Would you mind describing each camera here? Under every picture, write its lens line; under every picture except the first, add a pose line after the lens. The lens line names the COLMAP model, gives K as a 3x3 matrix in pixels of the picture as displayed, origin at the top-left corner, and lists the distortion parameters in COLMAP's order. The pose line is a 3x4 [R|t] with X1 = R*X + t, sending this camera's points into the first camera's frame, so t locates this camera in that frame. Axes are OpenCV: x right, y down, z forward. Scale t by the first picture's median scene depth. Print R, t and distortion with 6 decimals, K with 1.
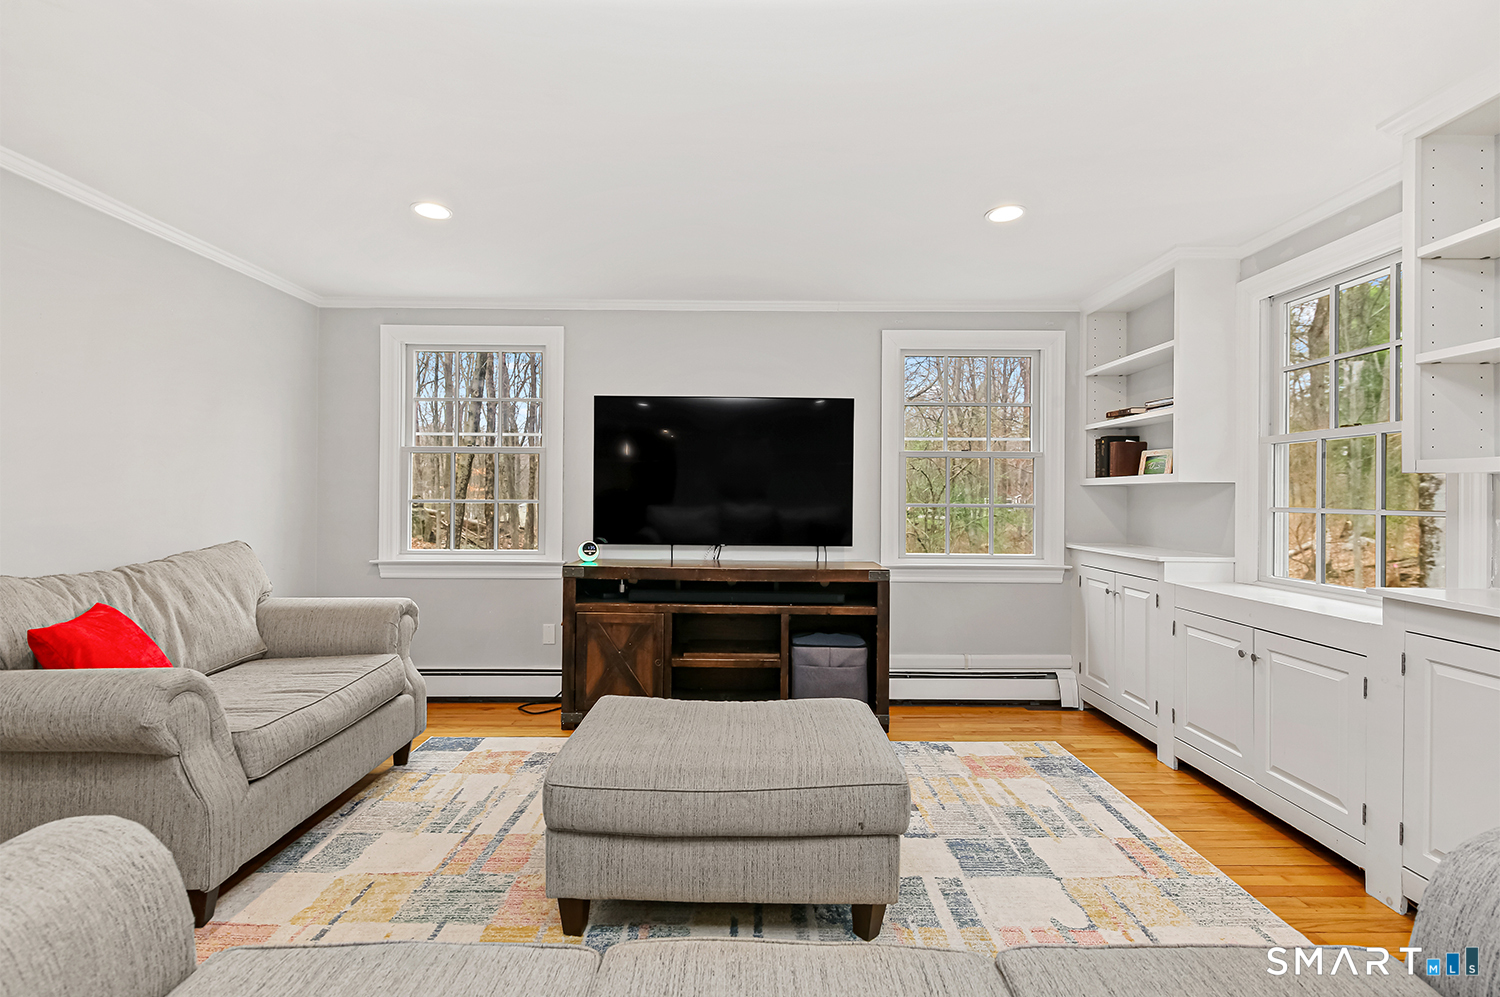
lens RADIAL K [[692.4, 0, 749.9], [0, 692.4, 500.6], [0, 0, 1]] dist [0.009809, -0.005533]
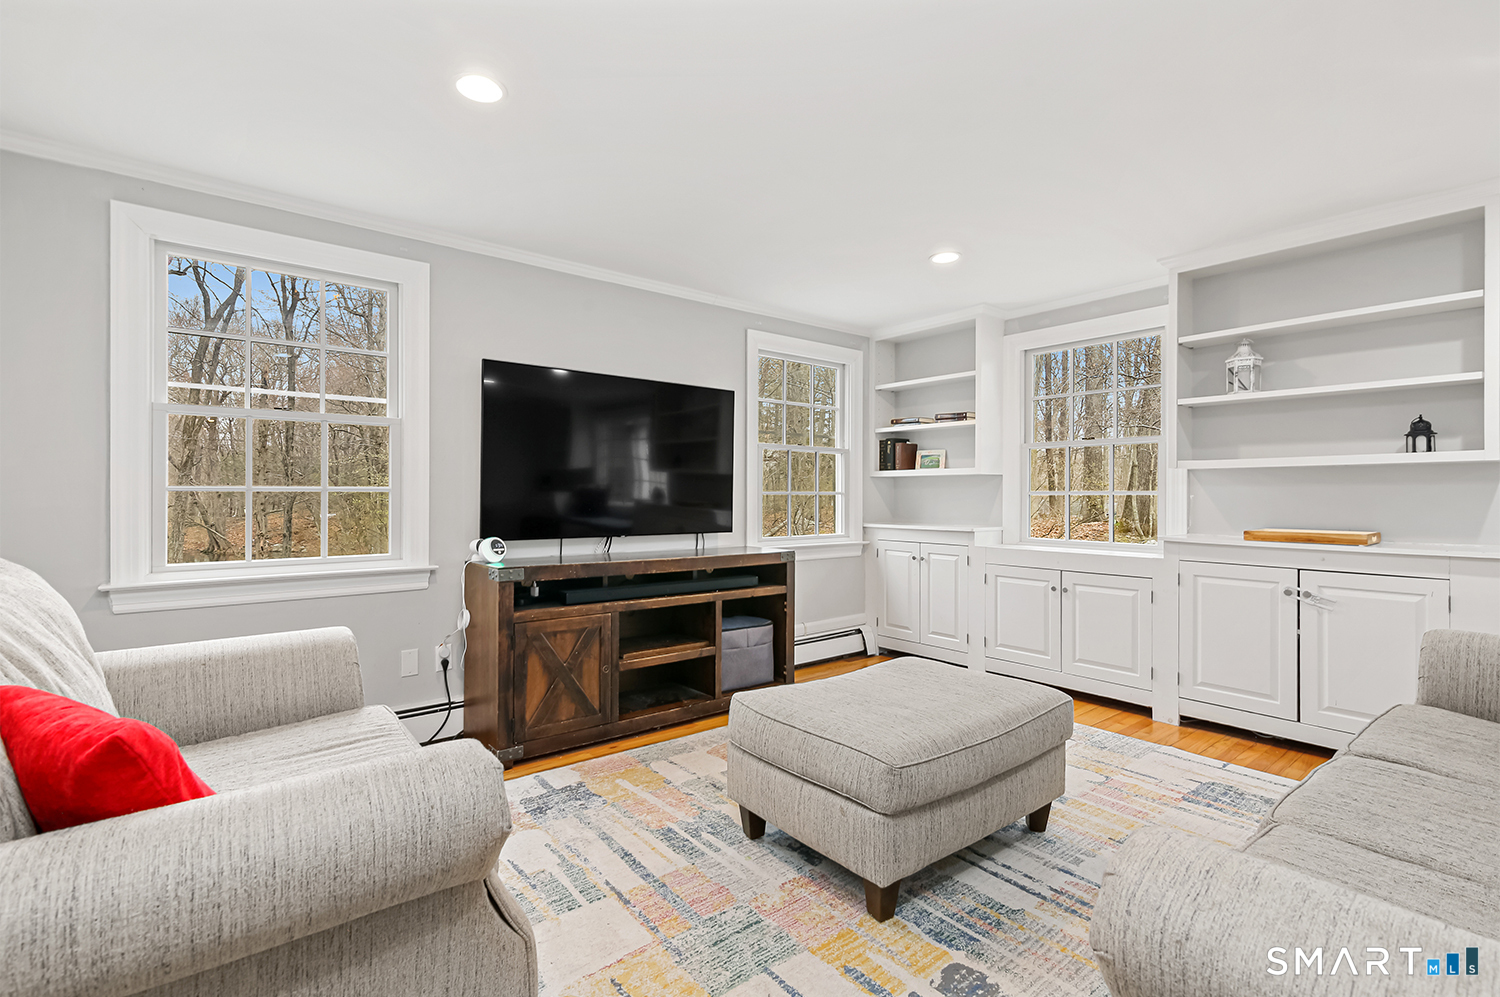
lens RADIAL K [[692.4, 0, 752.9], [0, 692.4, 498.8], [0, 0, 1]] dist [0.009809, -0.005533]
pose [[0.776823, -0.008090, 0.629667, -0.542617], [0.006324, 0.999967, 0.005045, 0.011487], [-0.629687, 0.000063, 0.776849, 0.187728]]
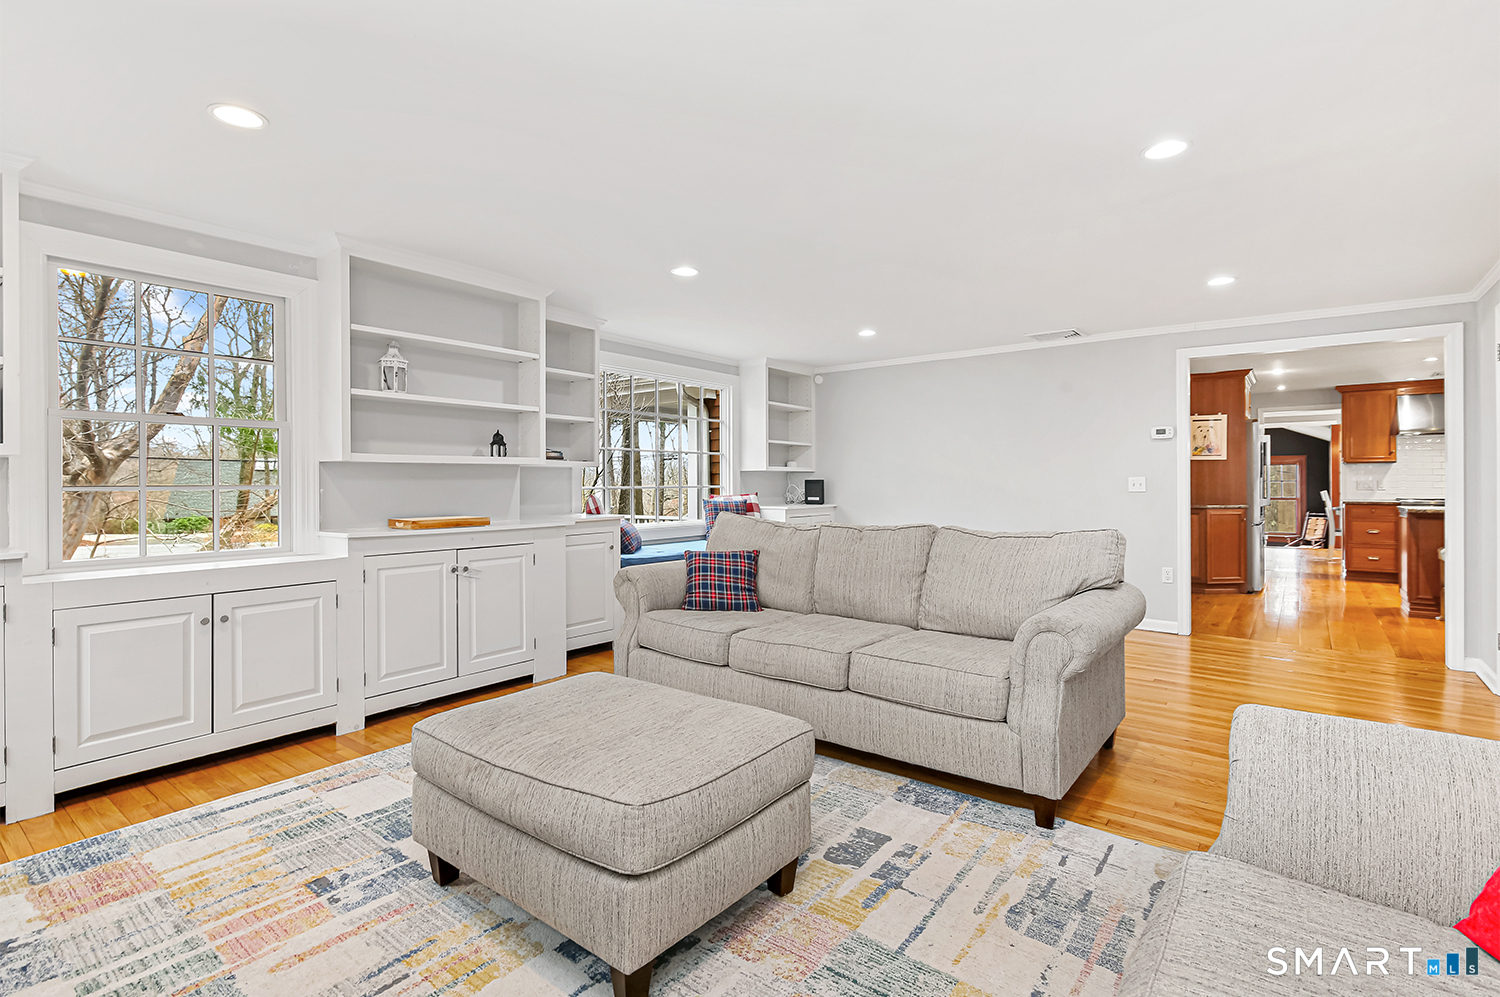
lens RADIAL K [[692.4, 0, 756.9], [0, 692.4, 488.8], [0, 0, 1]] dist [0.009809, -0.005533]
pose [[-0.789704, -0.003769, 0.613476, -0.457456], [0.005680, 0.999893, 0.013455, 0.005825], [-0.613462, 0.014109, -0.789599, 0.981134]]
